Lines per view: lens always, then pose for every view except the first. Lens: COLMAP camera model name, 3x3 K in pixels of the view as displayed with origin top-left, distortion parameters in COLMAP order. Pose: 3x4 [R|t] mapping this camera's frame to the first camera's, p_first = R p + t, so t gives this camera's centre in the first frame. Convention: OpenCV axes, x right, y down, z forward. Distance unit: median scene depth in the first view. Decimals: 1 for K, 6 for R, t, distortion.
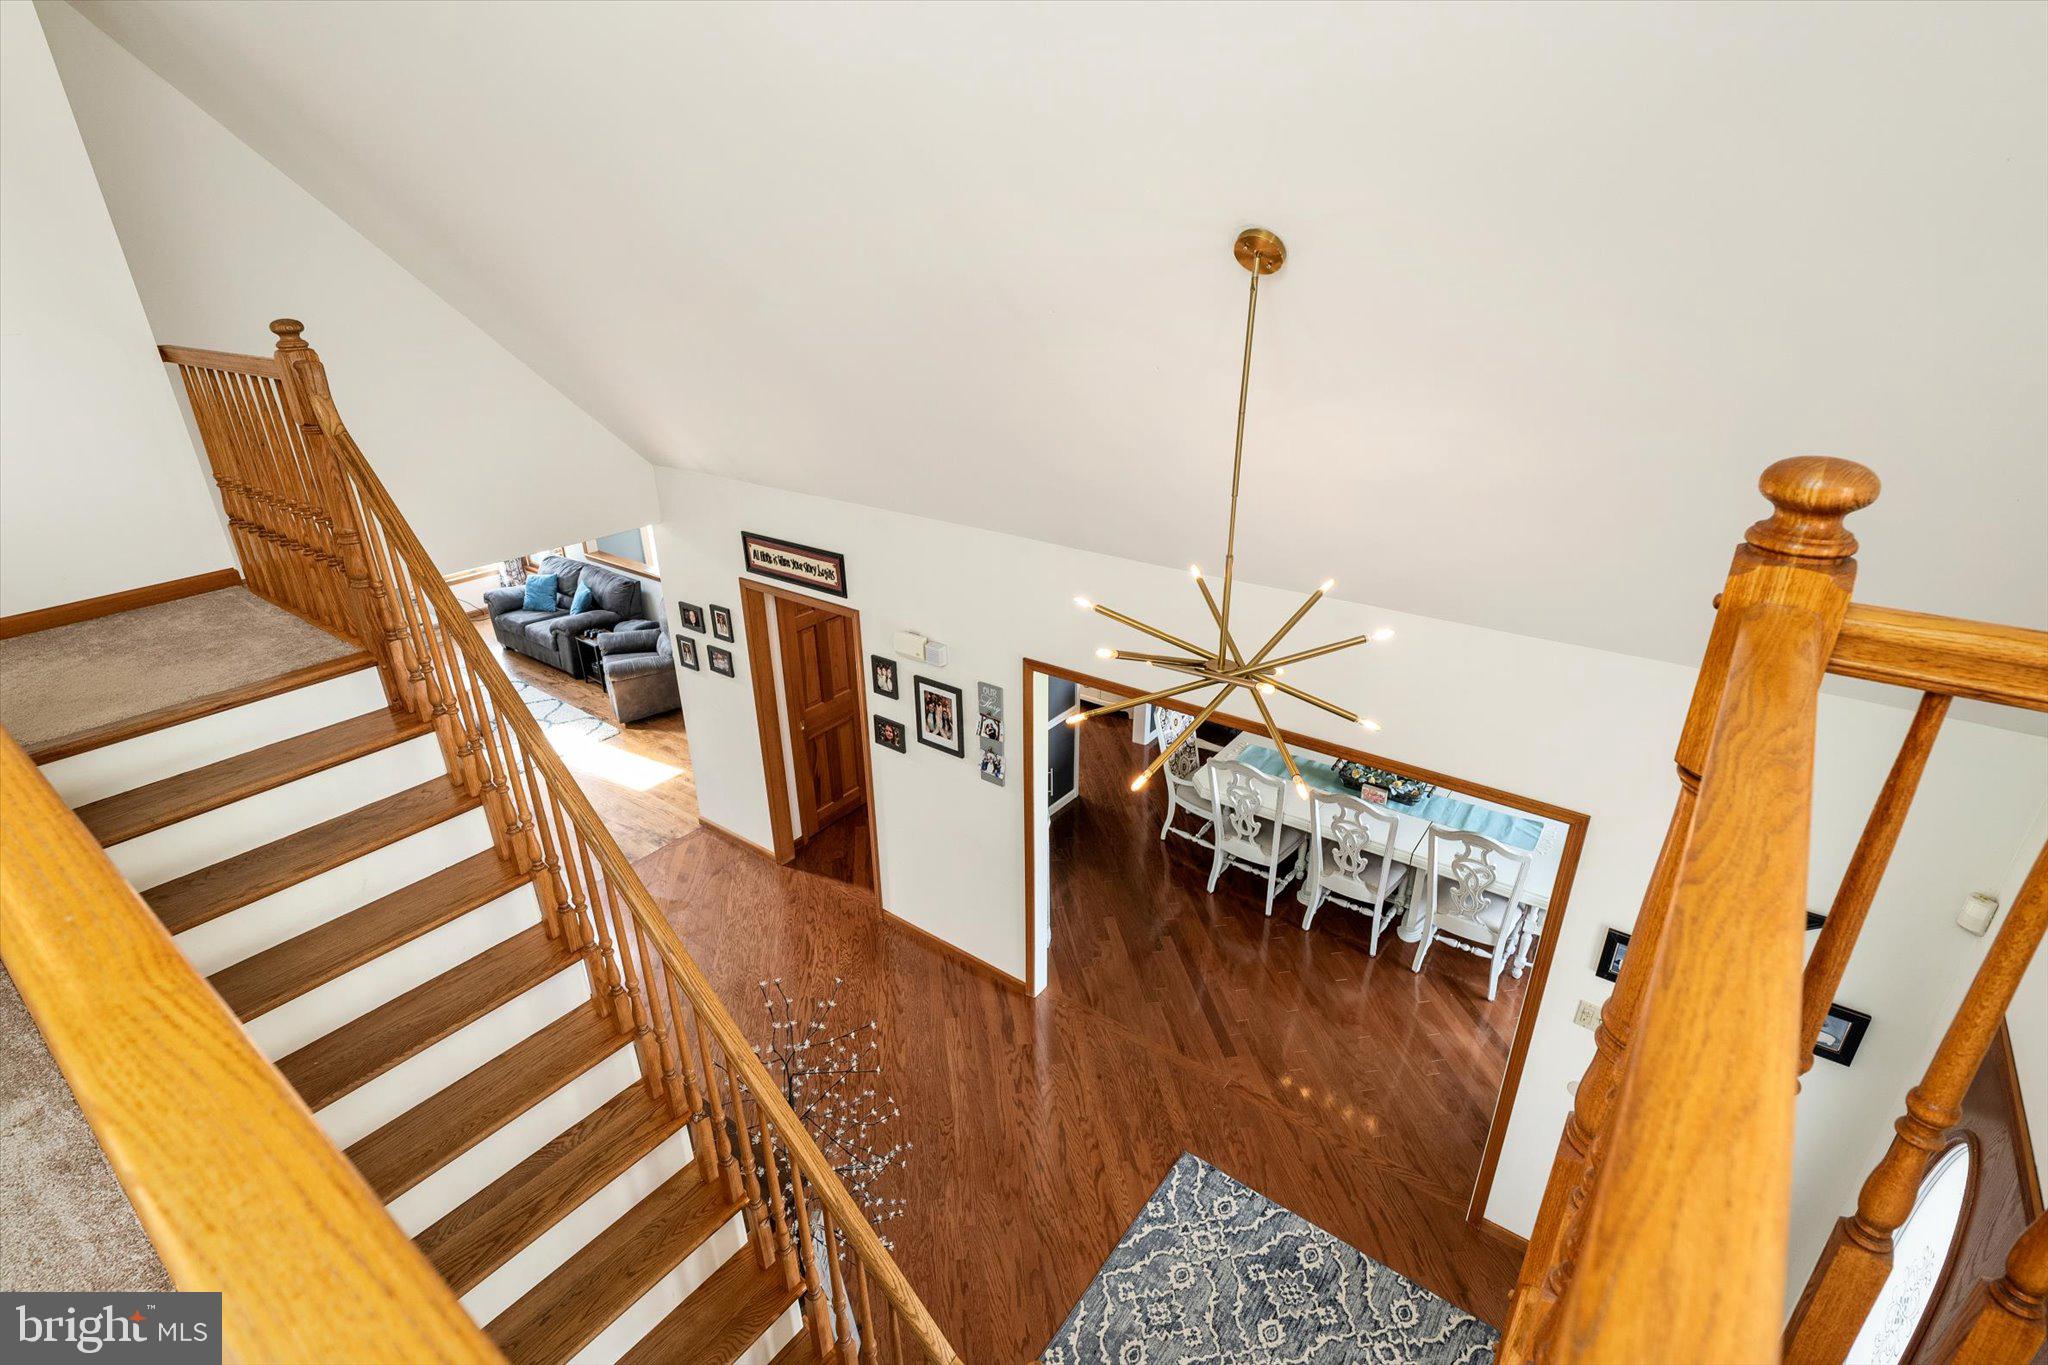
lens RADIAL K [[982.7, 0, 1024.0], [0, 982.7, 682.5], [0, 0, 1]] dist [-0.001919, 0.001029]
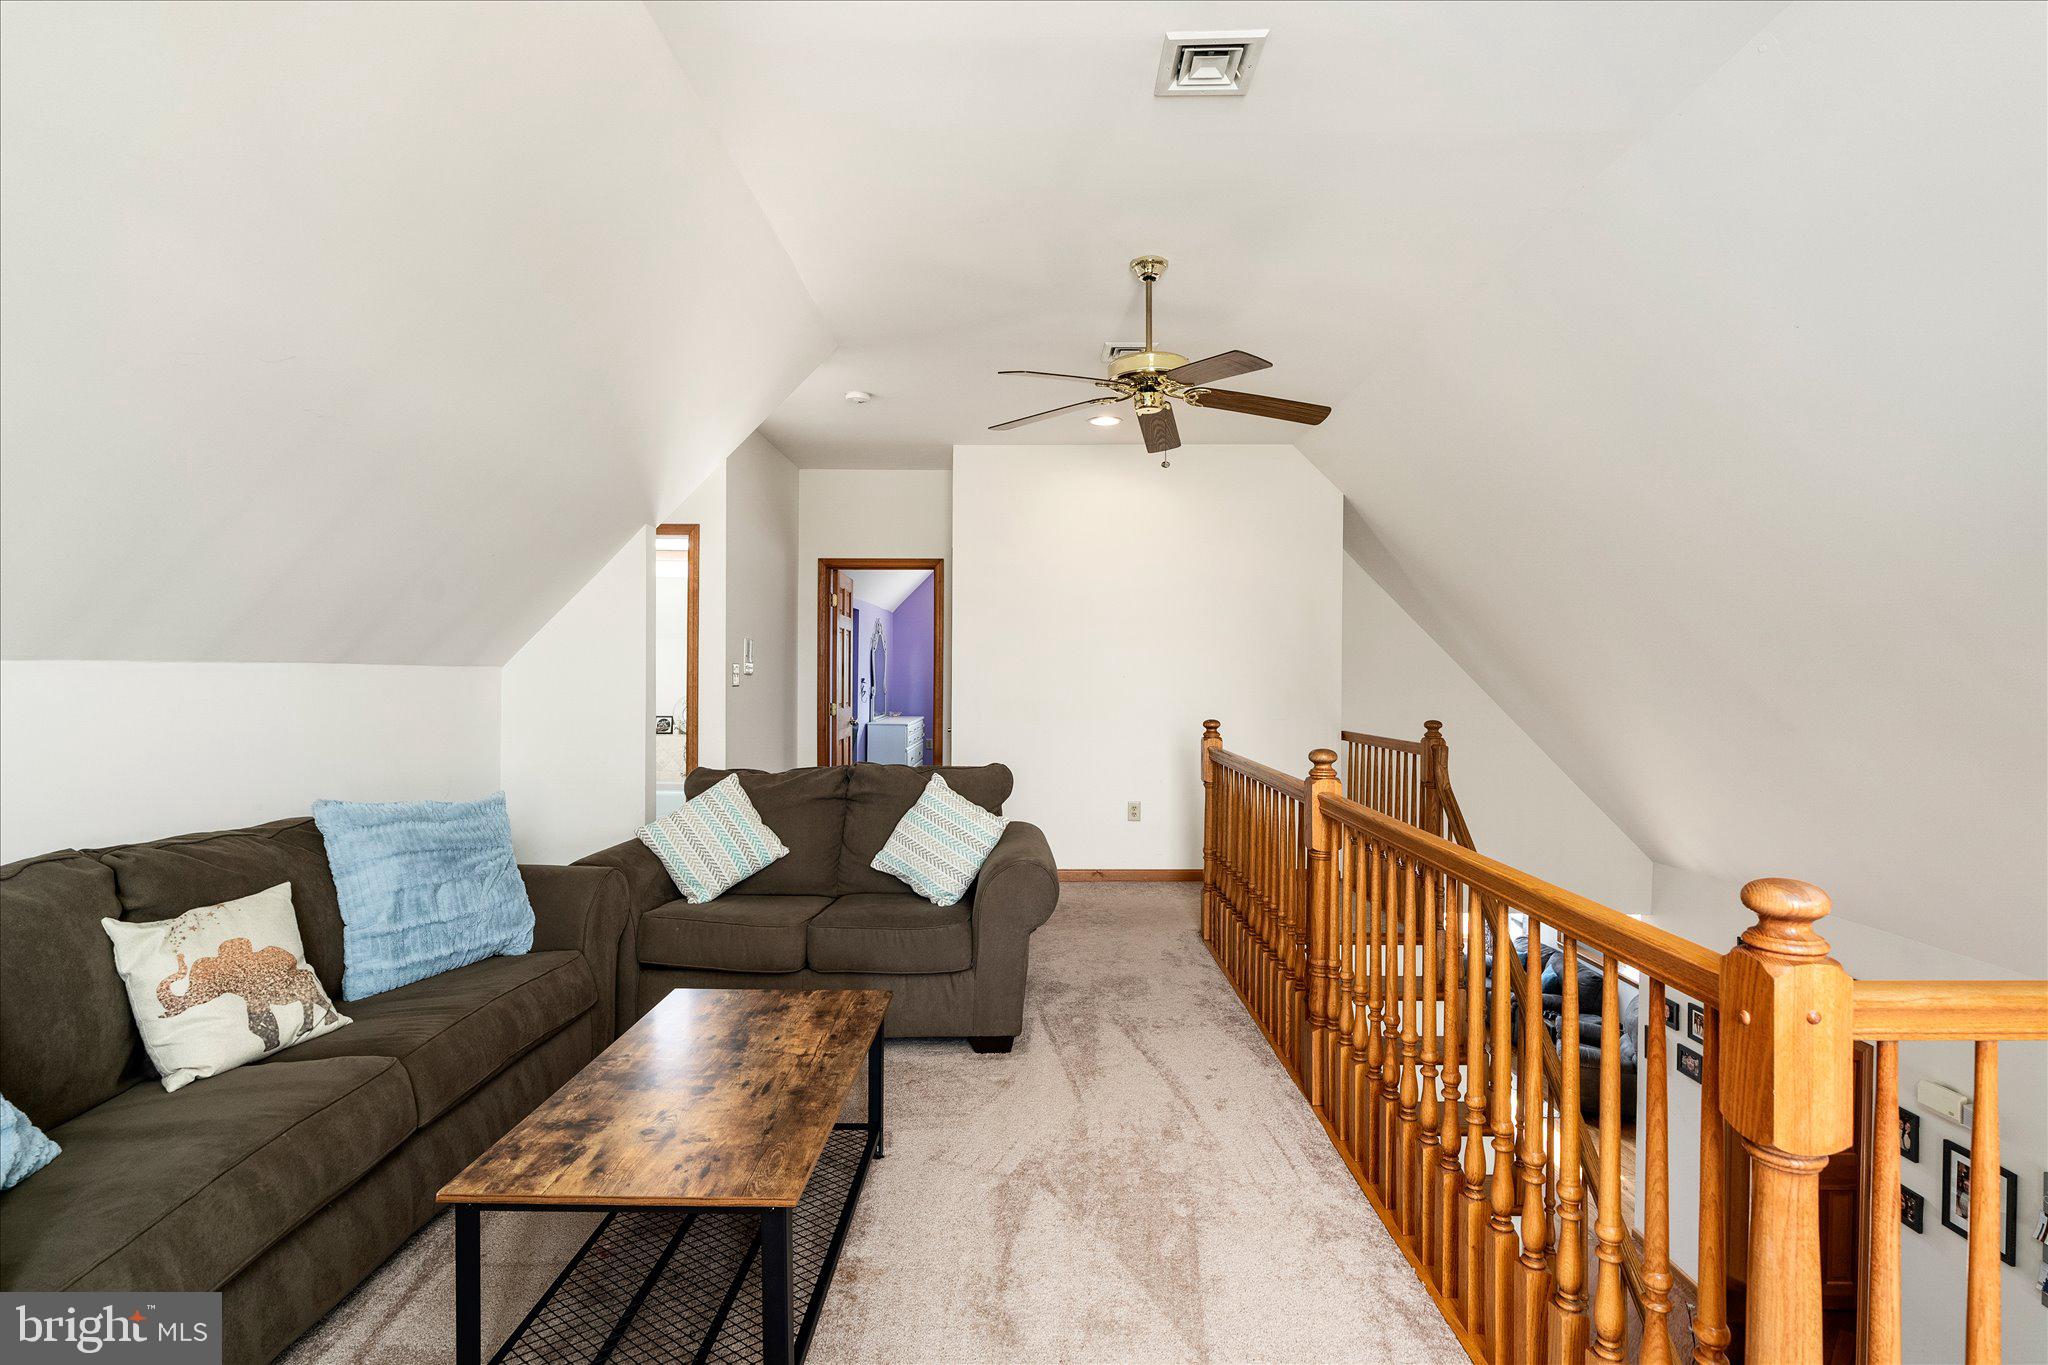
lens RADIAL K [[982.7, 0, 1024.0], [0, 982.7, 682.5], [0, 0, 1]] dist [-0.001919, 0.001029]
pose [[0.602339, 0.026162, -0.797811, 0.075750], [-0.334127, 0.915956, -0.222226, 0.083514], [0.724946, 0.400425, 0.560458, -0.223305]]
